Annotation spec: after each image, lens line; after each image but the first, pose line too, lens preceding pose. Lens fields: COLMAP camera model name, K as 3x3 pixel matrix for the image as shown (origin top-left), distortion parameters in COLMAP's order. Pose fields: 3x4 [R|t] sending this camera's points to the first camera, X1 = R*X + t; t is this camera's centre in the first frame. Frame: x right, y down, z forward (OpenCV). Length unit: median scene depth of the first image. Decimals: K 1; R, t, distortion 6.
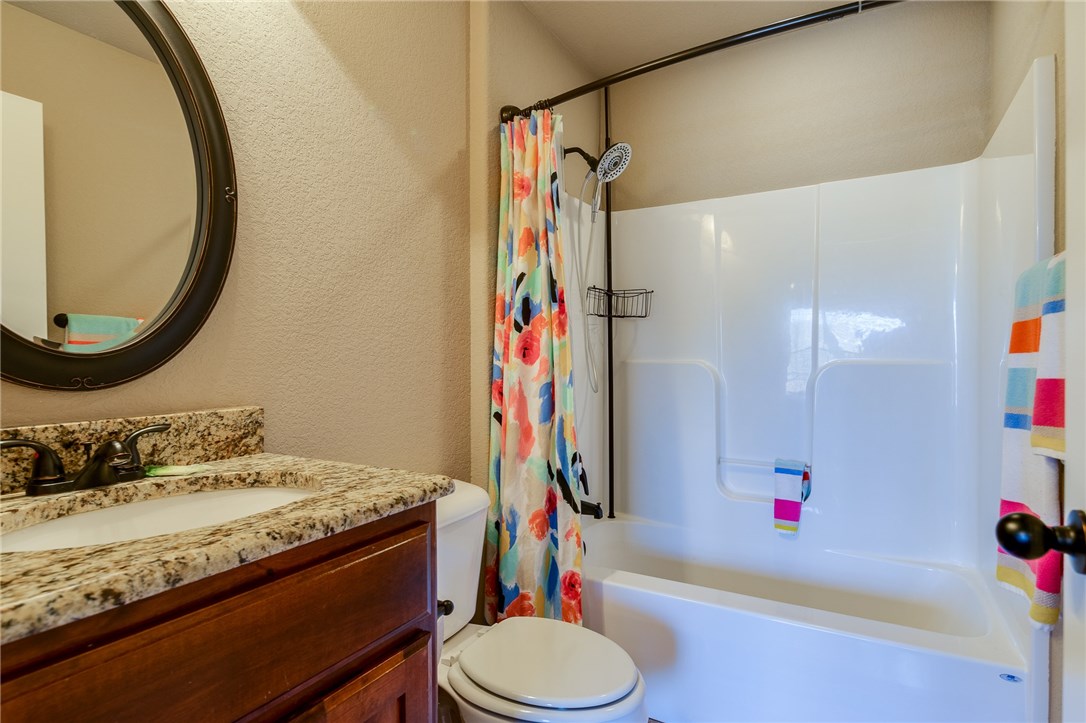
lens RADIAL K [[529.0, 0, 546.9], [0, 529.0, 356.3], [0, 0, 1]] dist [0.013042, -0.007313]
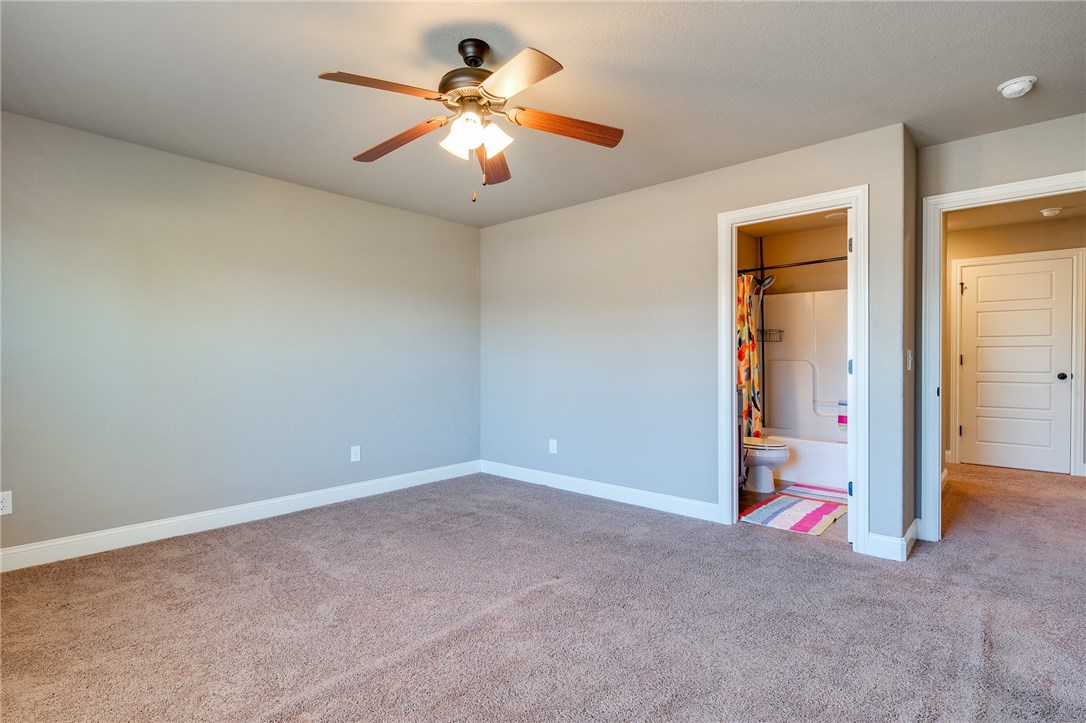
lens RADIAL K [[529.0, 0, 536.8], [0, 529.0, 361.0], [0, 0, 1]] dist [0.013042, -0.007313]
pose [[0.979009, -0.000935, -0.203815, -0.543074], [-0.000919, 0.999959, -0.008999, 0.042540], [0.203815, 0.008998, 0.978968, -2.099652]]
